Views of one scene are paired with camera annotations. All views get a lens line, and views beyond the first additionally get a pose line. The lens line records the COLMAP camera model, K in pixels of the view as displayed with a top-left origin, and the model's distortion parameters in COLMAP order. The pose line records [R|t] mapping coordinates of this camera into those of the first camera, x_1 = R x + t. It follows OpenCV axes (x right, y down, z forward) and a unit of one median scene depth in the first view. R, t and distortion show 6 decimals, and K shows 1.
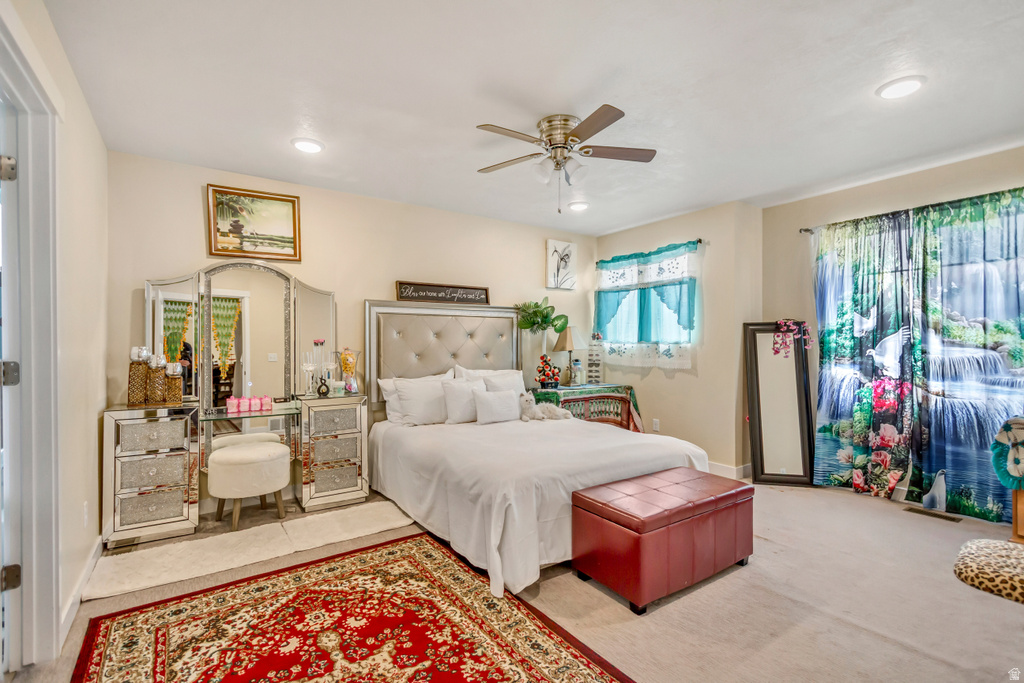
lens RADIAL K [[470.2, 0, 512.7], [0, 470.2, 341.9], [0, 0, 1]] dist [0.005199, -0.000615]
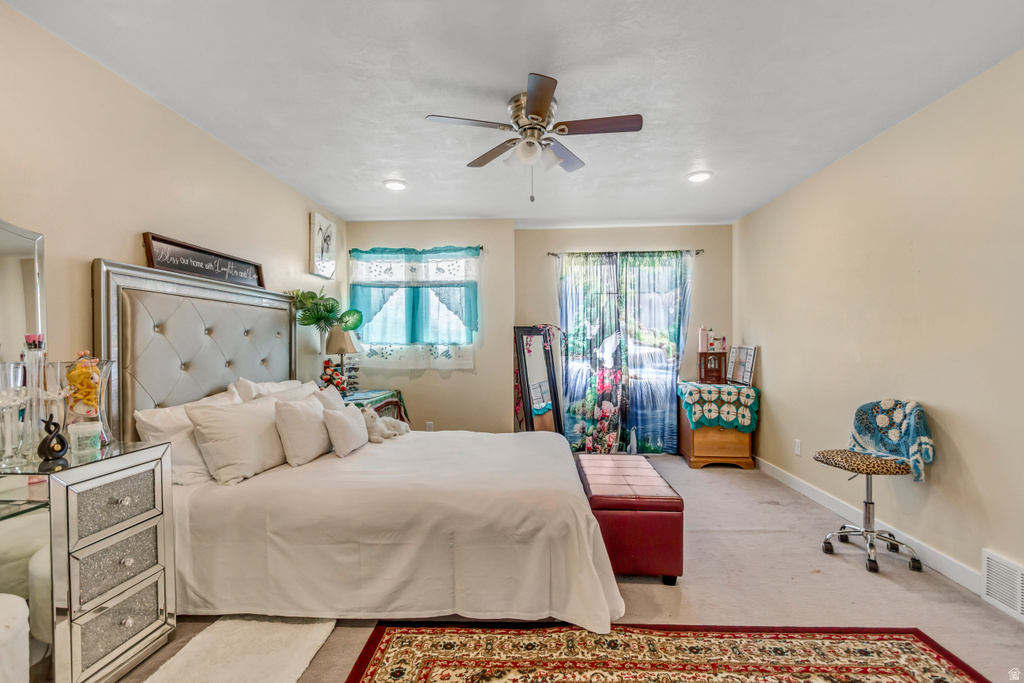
lens RADIAL K [[470.2, 0, 516.6], [0, 470.2, 345.1], [0, 0, 1]] dist [0.005199, -0.000615]
pose [[0.602506, -0.001593, 0.798113, -0.486609], [0.000354, 0.999998, 0.001729, 0.003734], [-0.798115, -0.000759, 0.602505, 0.357129]]
